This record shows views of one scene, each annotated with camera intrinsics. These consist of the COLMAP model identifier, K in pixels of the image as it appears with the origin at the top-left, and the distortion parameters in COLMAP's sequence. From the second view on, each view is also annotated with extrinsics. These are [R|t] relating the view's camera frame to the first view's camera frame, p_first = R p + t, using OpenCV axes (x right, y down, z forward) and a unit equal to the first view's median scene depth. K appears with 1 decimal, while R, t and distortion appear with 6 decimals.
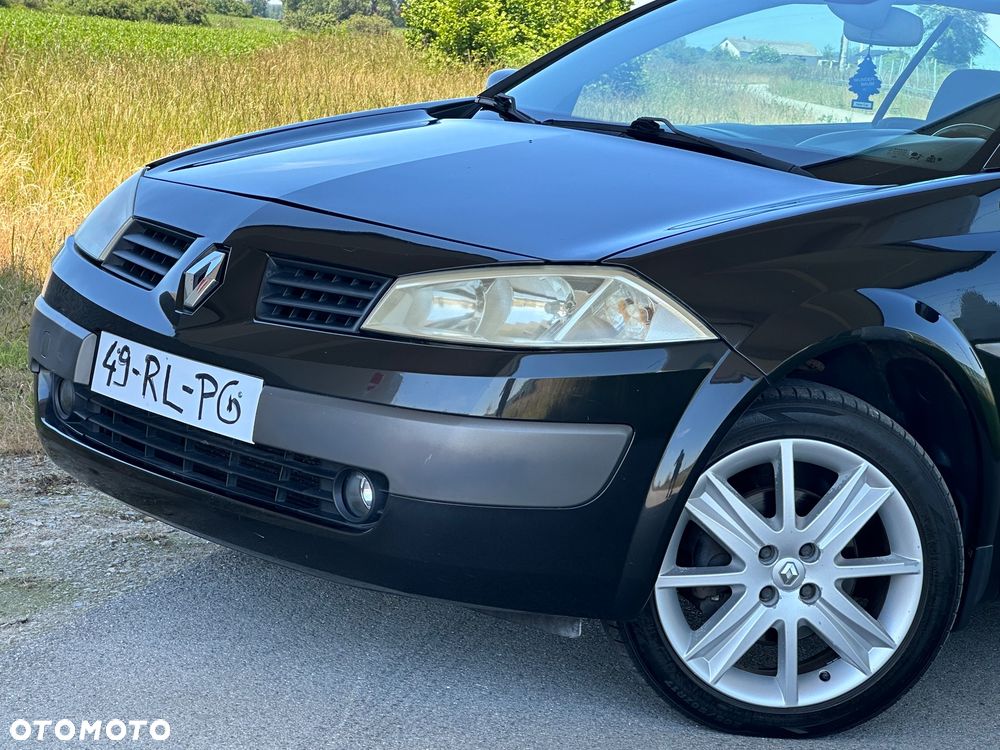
lens RADIAL K [[2582.4, 0, 489.3], [0, 2582.4, 404.1], [0, 0, 1]] dist [-0.244344, 7.847824]
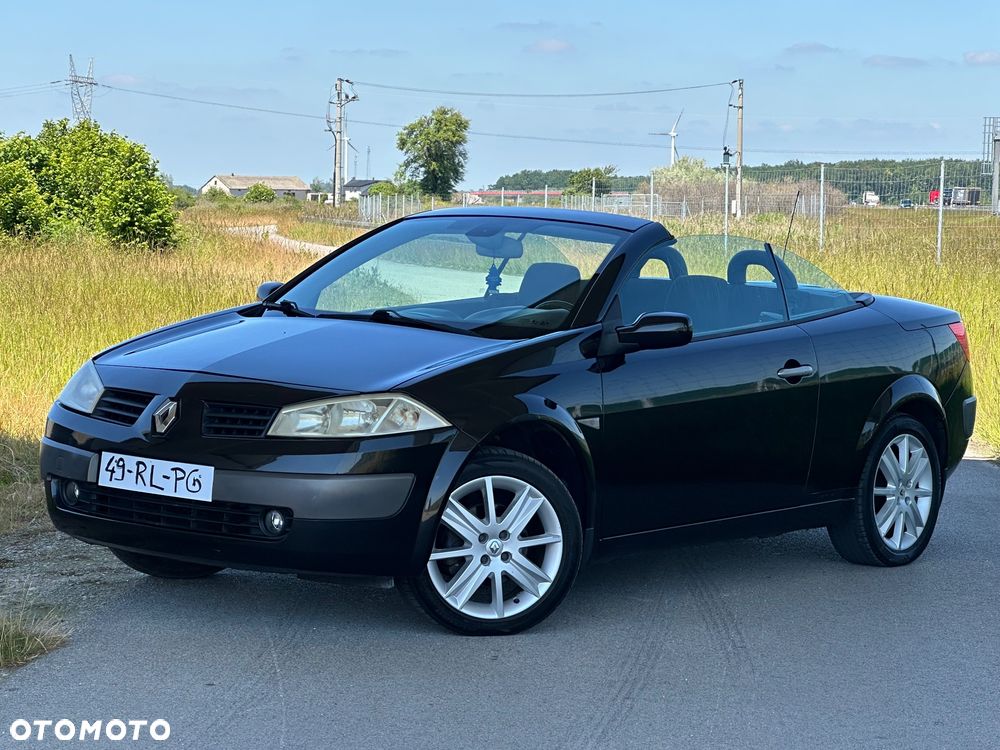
lens RADIAL K [[2582.4, 0, 489.3], [0, 2582.4, 404.1], [0, 0, 1]] dist [-0.244344, 7.847824]
pose [[0.978955, -0.076820, 0.189064, -0.237577], [0.087185, 0.995077, -0.047116, 0.049837], [-0.184514, 0.062608, 0.980834, -0.864299]]
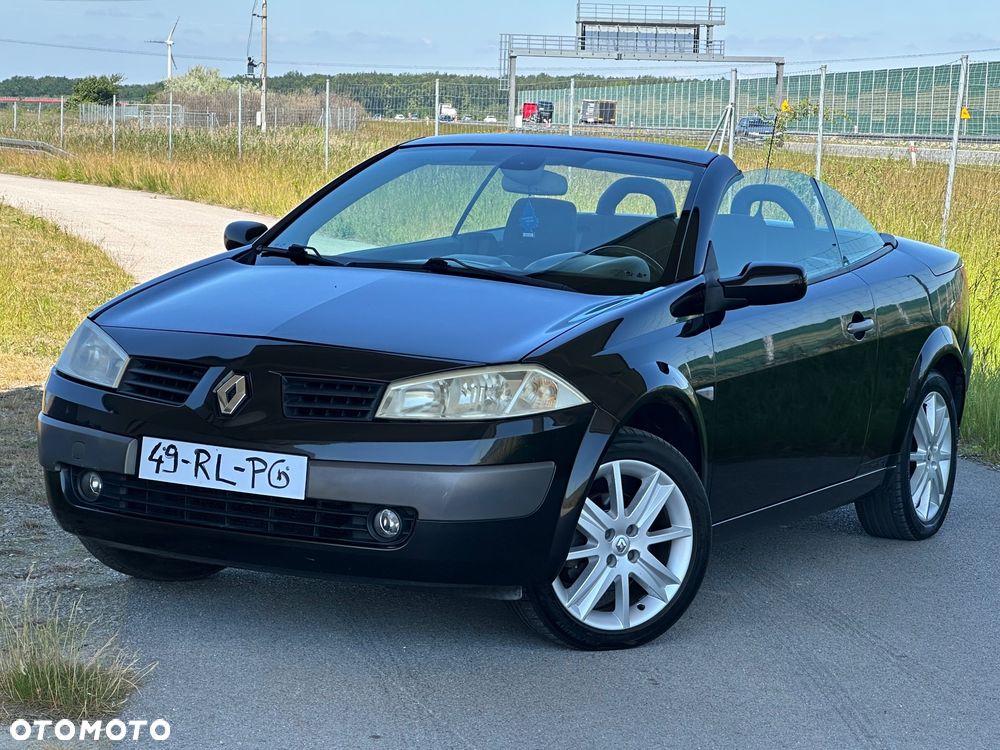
lens RADIAL K [[2582.4, 0, 489.3], [0, 2582.4, 404.1], [0, 0, 1]] dist [-0.244344, 7.847824]
pose [[0.923661, -0.093918, 0.371522, -0.540352], [0.099148, 0.995060, 0.005048, -0.036728], [-0.370161, 0.032172, 0.928410, -0.448464]]
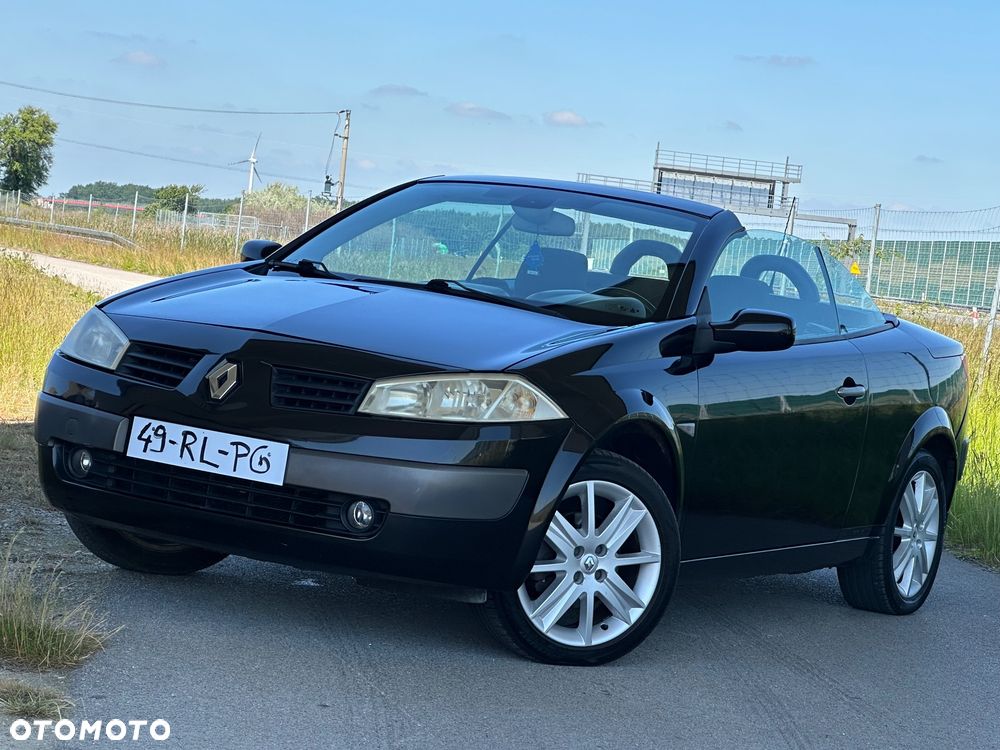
lens RADIAL K [[2582.4, 0, 489.3], [0, 2582.4, 404.1], [0, 0, 1]] dist [-0.244344, 7.847824]
pose [[0.935156, 0.003378, 0.354219, -0.519894], [0.015089, 0.998667, -0.049360, 0.044514], [-0.353914, 0.051504, 0.933859, -0.505296]]
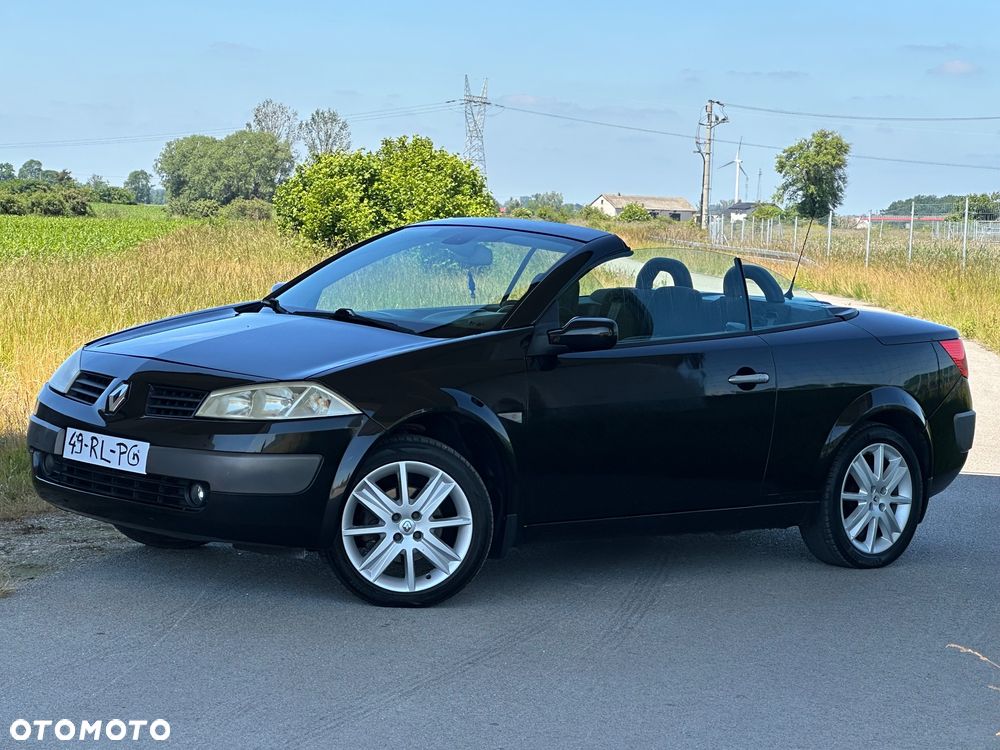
lens RADIAL K [[2582.4, 0, 489.3], [0, 2582.4, 404.1], [0, 0, 1]] dist [-0.244344, 7.847824]
pose [[0.998202, -0.042890, 0.041881, 0.099163], [0.045564, 0.996837, -0.065121, 0.105300], [-0.038956, 0.066912, 0.996998, -1.073251]]
